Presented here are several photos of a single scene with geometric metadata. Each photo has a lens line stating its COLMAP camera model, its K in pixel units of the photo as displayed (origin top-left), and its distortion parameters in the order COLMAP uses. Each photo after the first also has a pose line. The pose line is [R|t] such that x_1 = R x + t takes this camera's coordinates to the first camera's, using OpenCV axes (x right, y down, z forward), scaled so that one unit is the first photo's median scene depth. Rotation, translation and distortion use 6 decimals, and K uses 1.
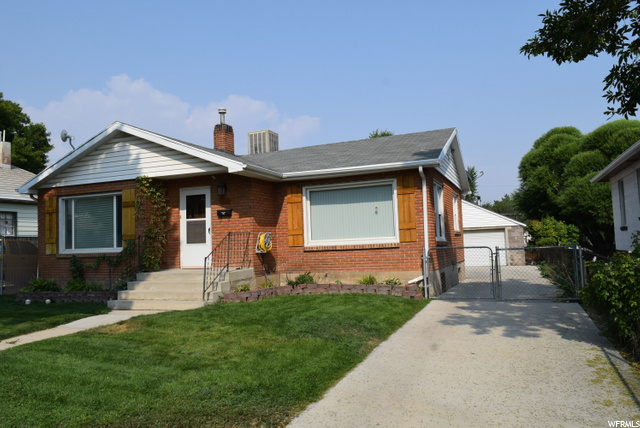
lens RADIAL K [[498.0, 0, 320.0], [0, 498.0, 214.0], [0, 0, 1]] dist [-0.015132, 0.001301]
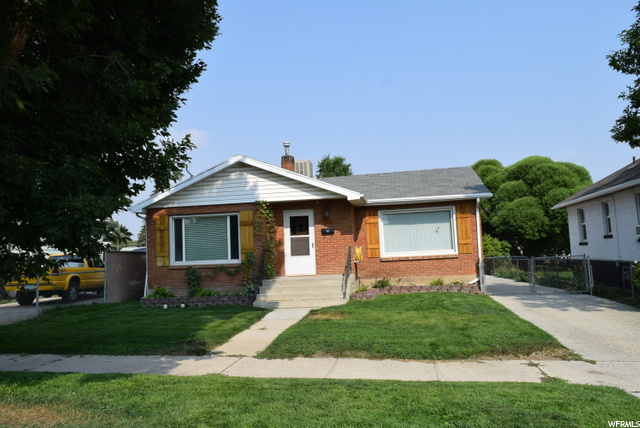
lens RADIAL K [[498.0, 0, 320.0], [0, 498.0, 214.0], [0, 0, 1]] dist [-0.015132, 0.001301]
pose [[0.975315, 0.013583, 0.220402, -0.463924], [-0.006482, 0.999437, -0.032908, -0.003481], [-0.220725, 0.030666, 0.974854, -0.210223]]
